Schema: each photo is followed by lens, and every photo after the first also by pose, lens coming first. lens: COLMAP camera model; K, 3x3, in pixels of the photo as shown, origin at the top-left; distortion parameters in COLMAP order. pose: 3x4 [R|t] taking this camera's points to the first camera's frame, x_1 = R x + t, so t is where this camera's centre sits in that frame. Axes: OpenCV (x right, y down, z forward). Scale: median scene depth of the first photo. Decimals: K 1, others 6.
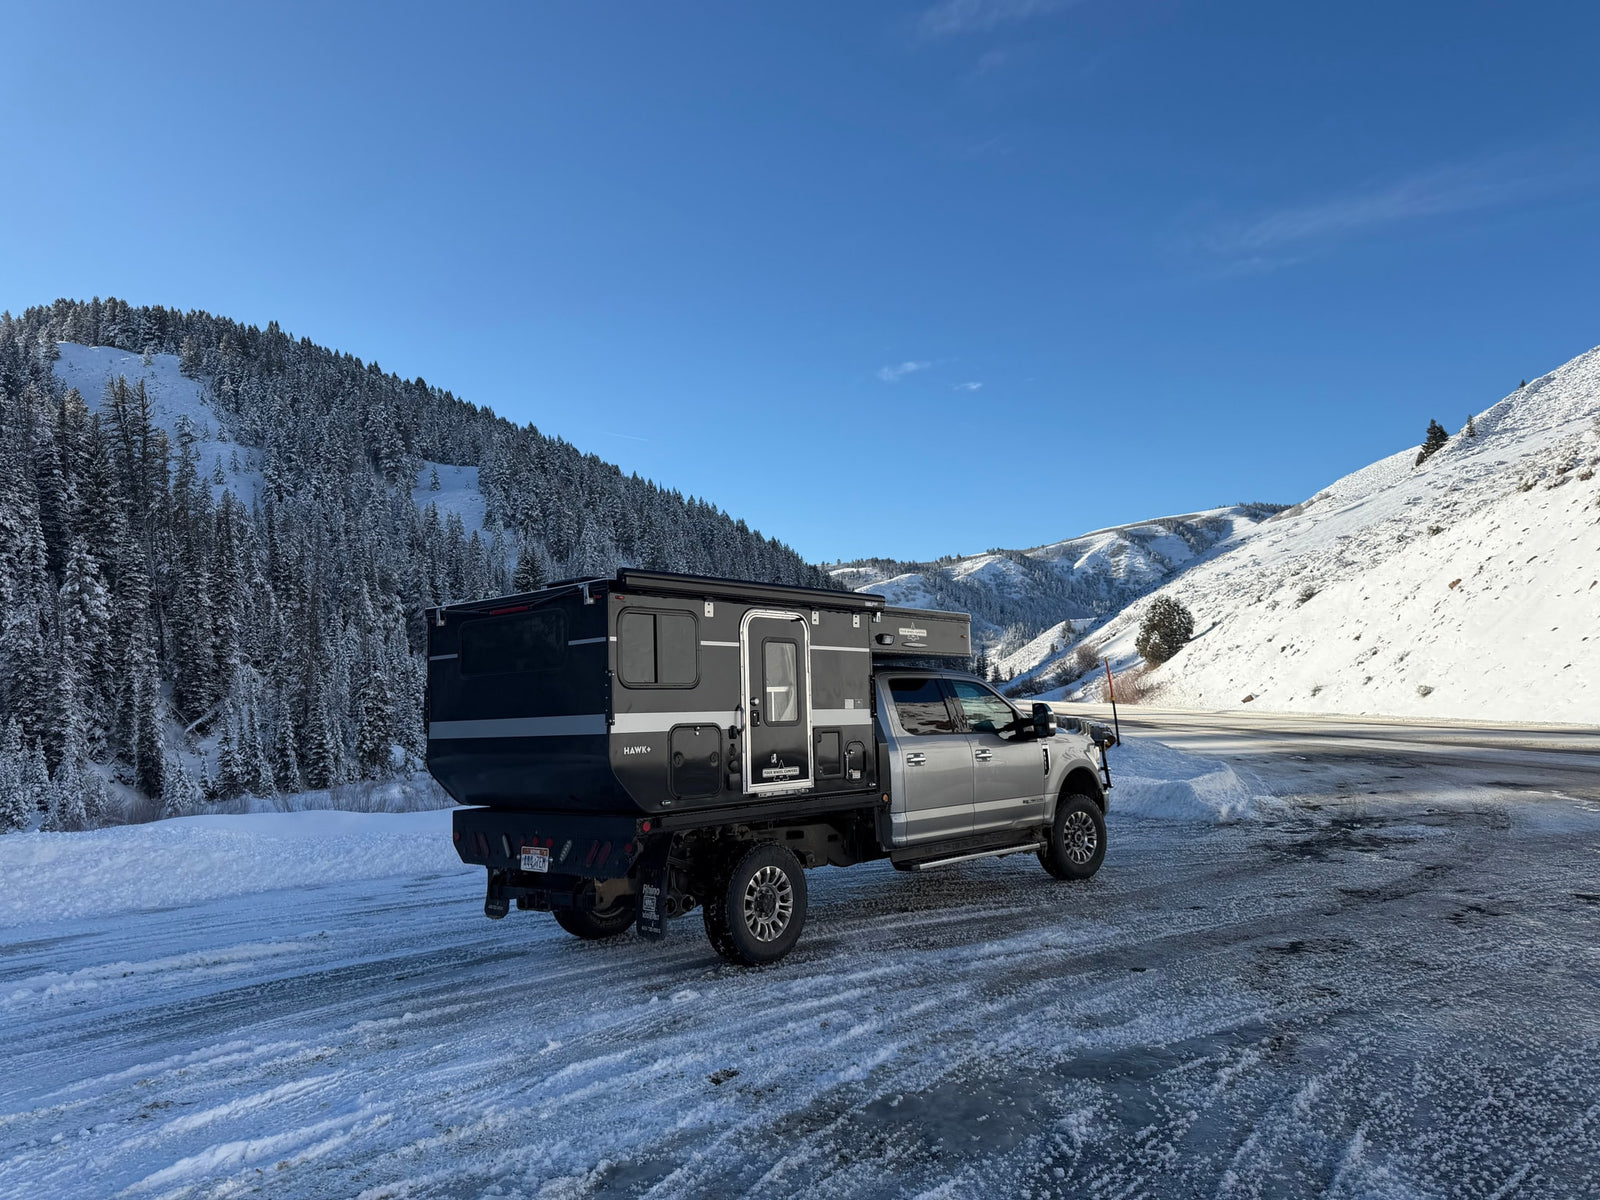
lens RADIAL K [[1122.7, 0, 800.0], [0, 1122.7, 600.0], [0, 0, 1]] dist [0.111196, -0.145606]
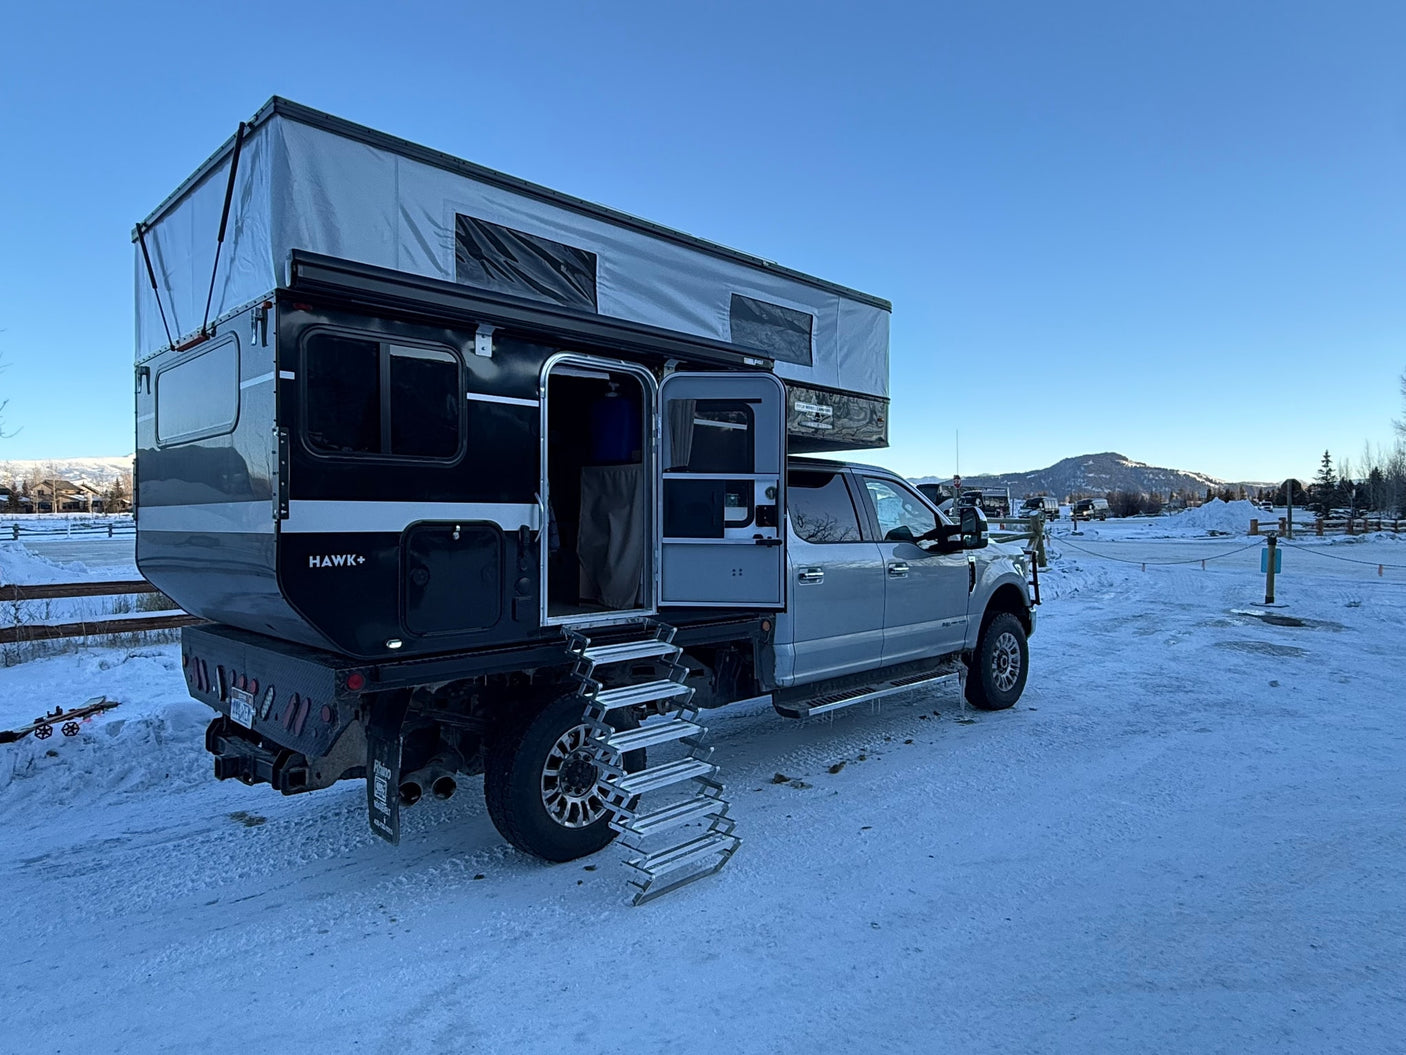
lens RADIAL K [[872.1, 0, 703.0], [0, 872.1, 527.5], [0, 0, 1]] dist [-0.007646, -0.002420]
pose [[0.998281, 0.026347, -0.052345, 0.063076], [-0.020240, 0.993281, 0.113944, 0.045492], [0.054995, -0.112688, 0.992107, 0.432708]]
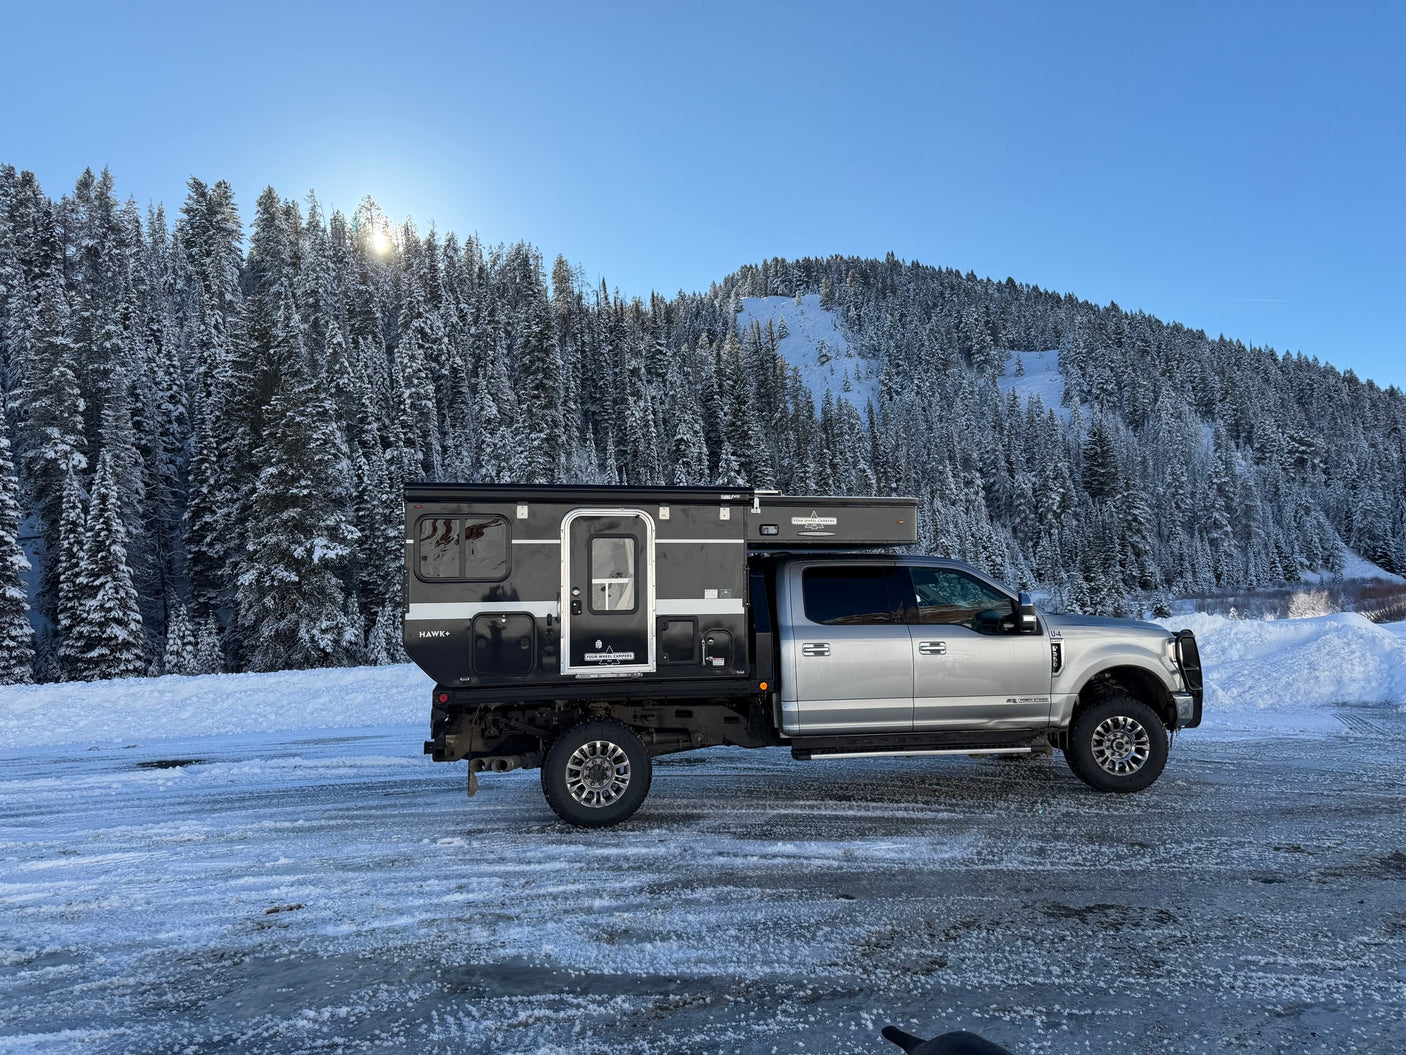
lens RADIAL K [[986.6, 0, 703.0], [0, 986.6, 527.5], [0, 0, 1]] dist [0.111196, -0.145606]
pose [[0.812055, -0.019000, -0.583272, 0.558846], [0.050375, 0.998021, 0.037624, -0.003266], [0.581403, -0.059936, 0.811405, 0.255209]]
